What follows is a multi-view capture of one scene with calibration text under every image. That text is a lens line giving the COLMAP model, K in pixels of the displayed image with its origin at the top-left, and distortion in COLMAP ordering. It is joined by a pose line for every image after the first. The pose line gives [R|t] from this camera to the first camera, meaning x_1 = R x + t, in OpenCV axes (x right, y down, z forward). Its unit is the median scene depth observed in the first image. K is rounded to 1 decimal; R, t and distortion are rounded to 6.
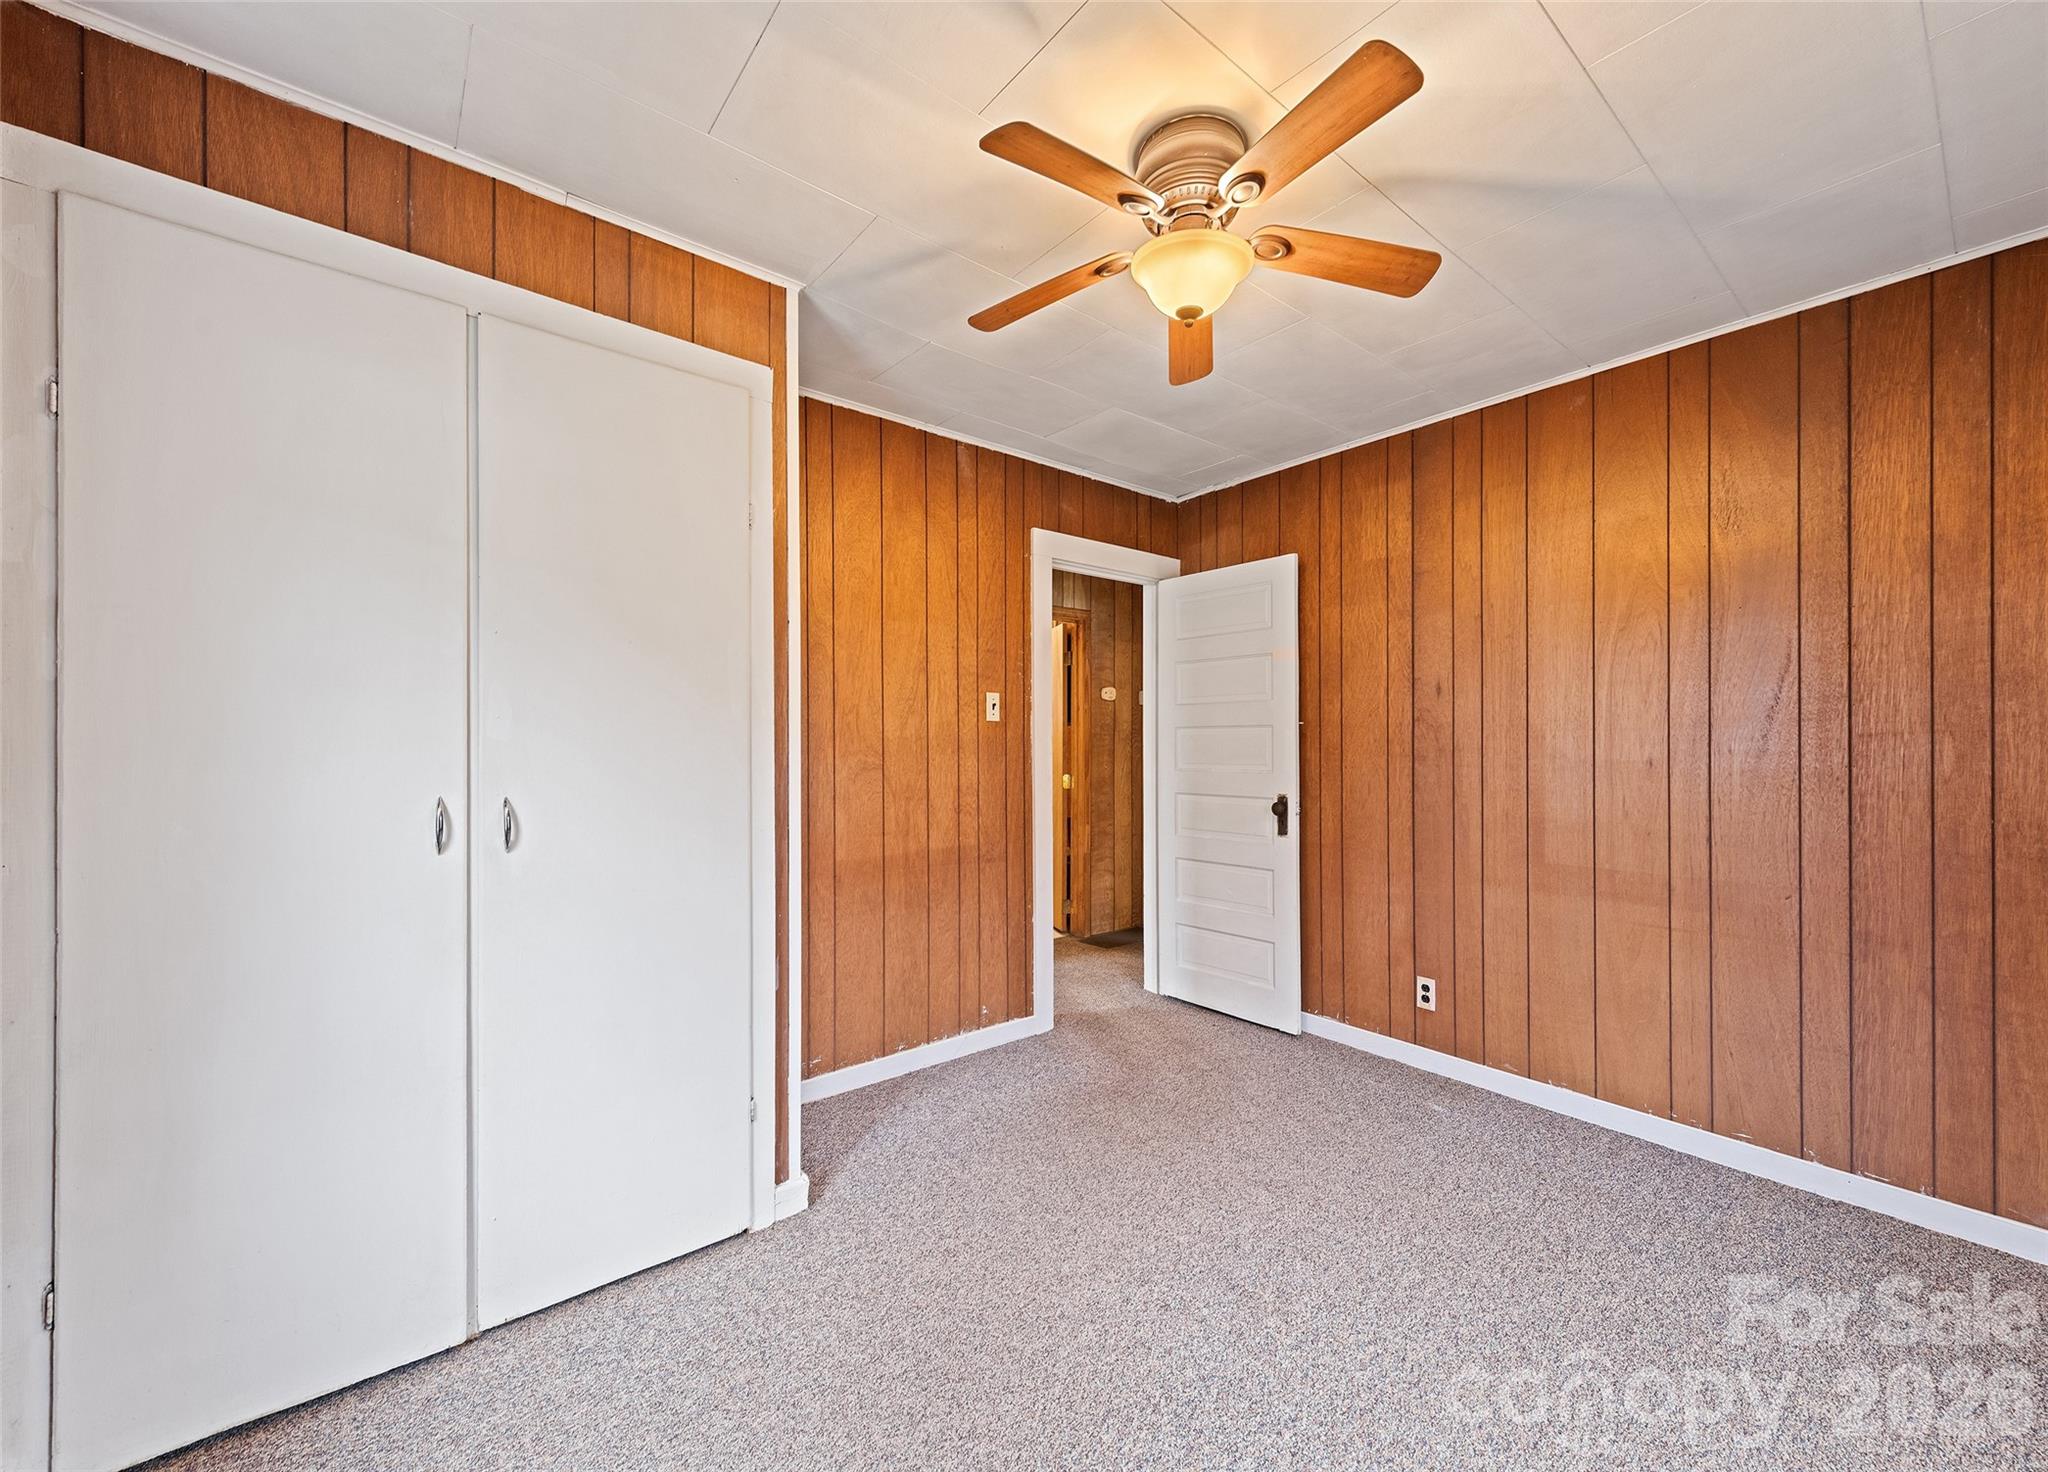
lens RADIAL K [[803.3, 0, 1020.4], [0, 803.3, 739.3], [0, 0, 1]] dist [0.000847, -0.001732]
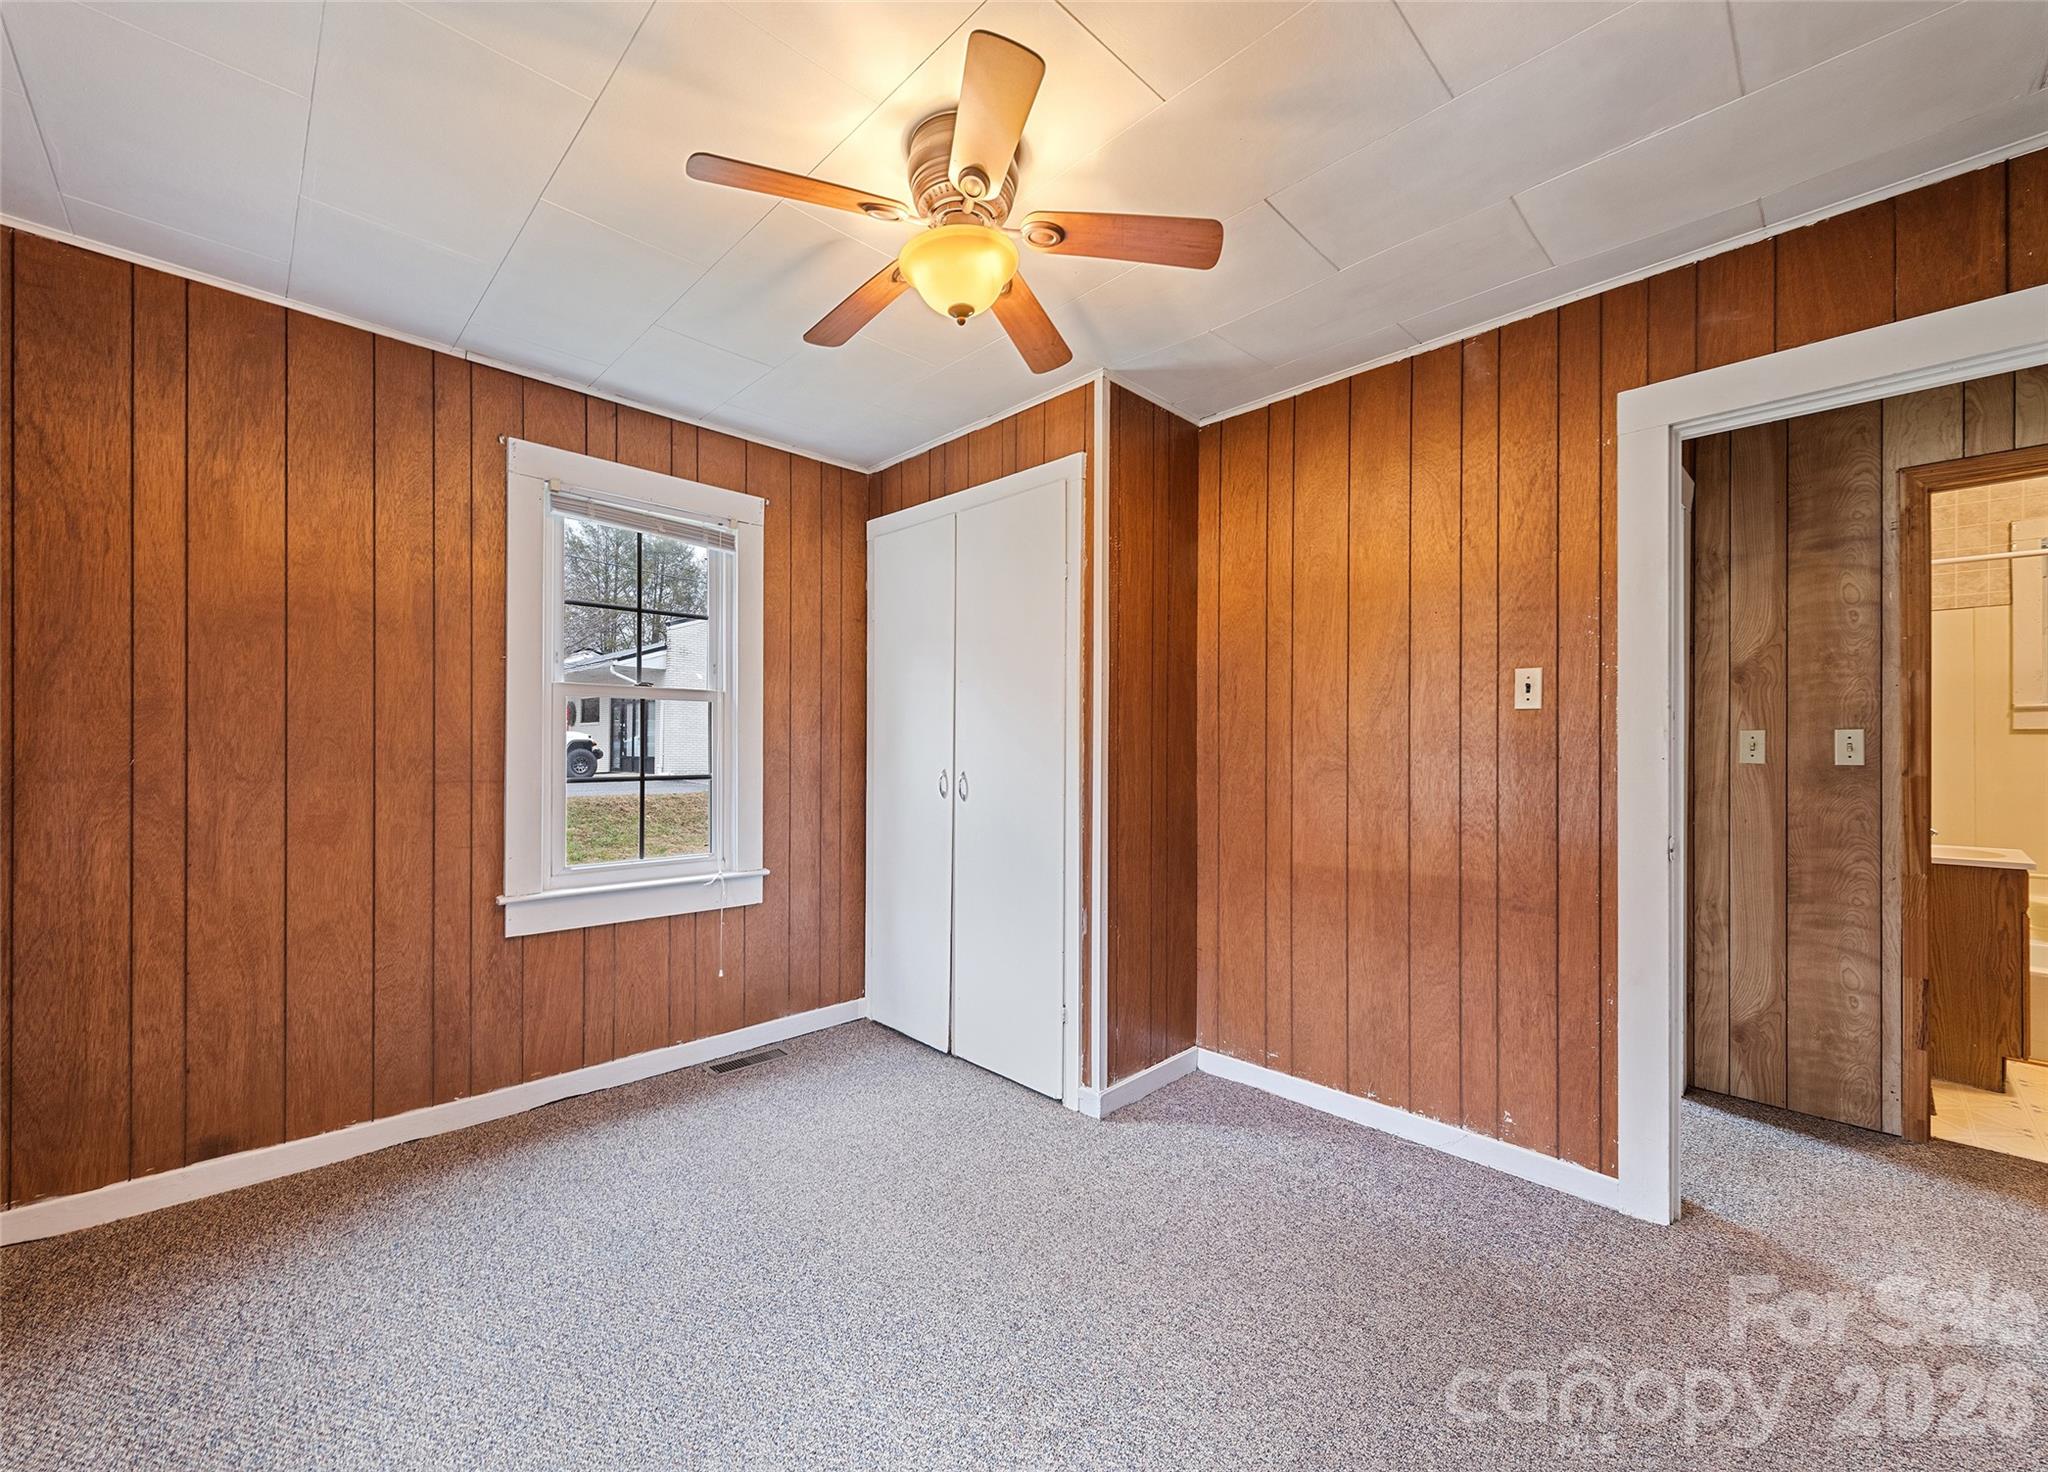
lens RADIAL K [[803.3, 0, 1014.0], [0, 803.3, 740.4], [0, 0, 1]] dist [0.000847, -0.001732]
pose [[0.080178, -0.005549, -0.996765, 0.654052], [0.003319, 0.999980, -0.005300, 0.006787], [0.996775, -0.002883, 0.080195, 0.530335]]
